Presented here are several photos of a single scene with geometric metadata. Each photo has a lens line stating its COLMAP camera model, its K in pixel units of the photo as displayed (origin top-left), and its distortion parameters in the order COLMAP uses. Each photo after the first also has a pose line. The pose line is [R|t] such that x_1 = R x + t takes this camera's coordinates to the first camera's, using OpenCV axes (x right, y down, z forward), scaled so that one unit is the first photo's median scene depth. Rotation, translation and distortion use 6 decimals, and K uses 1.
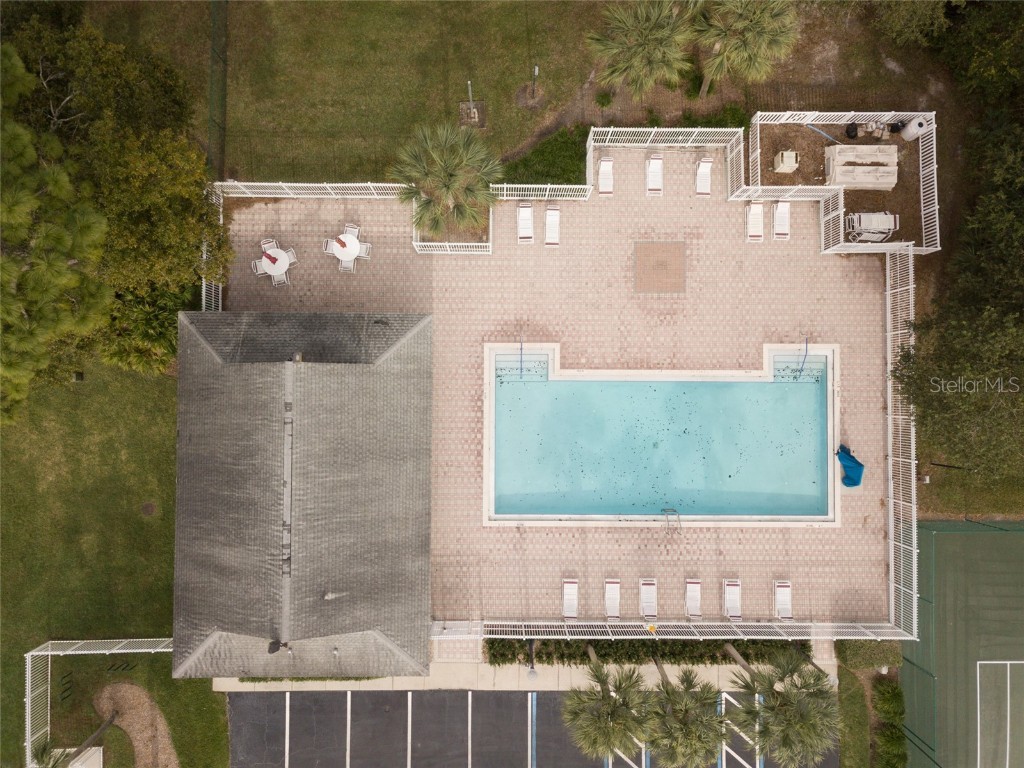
lens RADIAL K [[774.4, 0, 514.5], [0, 774.4, 380.1], [0, 0, 1]] dist [0.040589, -0.001546]
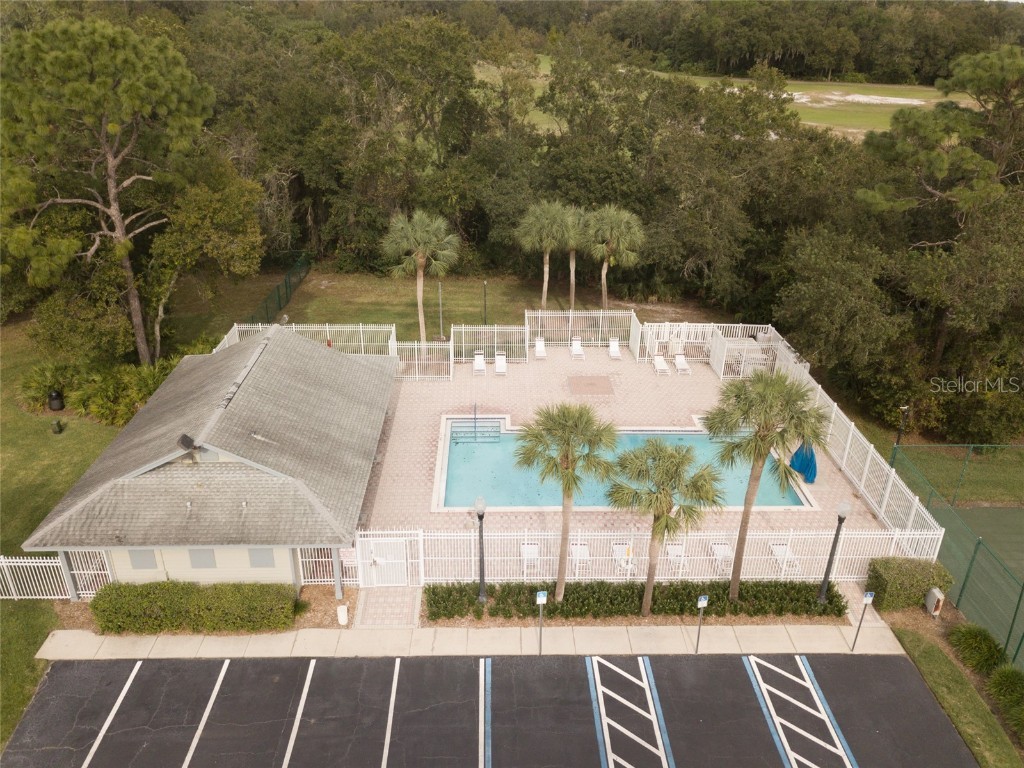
lens RADIAL K [[774.4, 0, 514.5], [0, 774.4, 380.1], [0, 0, 1]] dist [0.040589, -0.001546]
pose [[0.999365, -0.017127, 0.031258, 0.031553], [0.035628, 0.454377, -0.890097, 0.924643], [0.001042, 0.890645, 0.454698, 0.447825]]
